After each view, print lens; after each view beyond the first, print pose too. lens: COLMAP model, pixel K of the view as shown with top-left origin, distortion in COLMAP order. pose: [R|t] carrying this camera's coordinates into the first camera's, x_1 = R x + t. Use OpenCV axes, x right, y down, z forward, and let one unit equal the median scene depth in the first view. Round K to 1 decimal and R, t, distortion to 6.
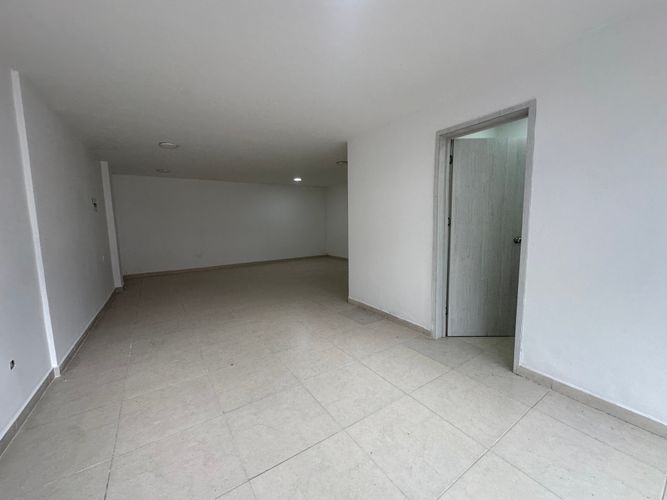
lens RADIAL K [[265.3, 0, 334.5], [0, 265.3, 250.4], [0, 0, 1]] dist [-0.000970, -0.001337]
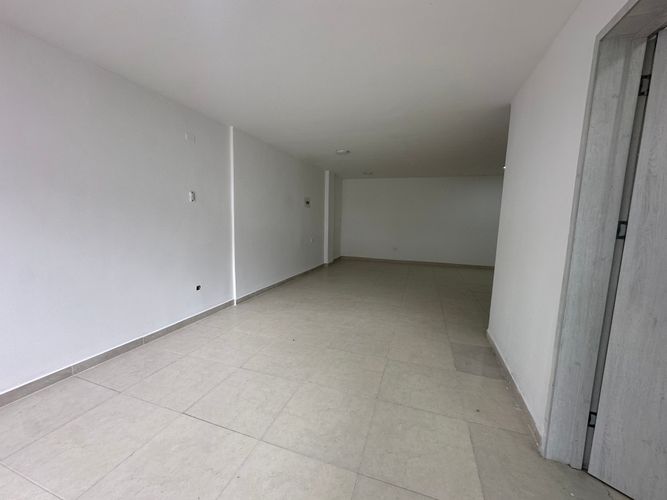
lens RADIAL K [[265.3, 0, 333.9], [0, 265.3, 252.5], [0, 0, 1]] dist [-0.000970, -0.001337]
pose [[0.603845, 0.133905, -0.785774, 0.505162], [-0.119129, 0.989878, 0.077139, -0.049102], [0.788149, 0.047029, 0.613685, 0.363186]]
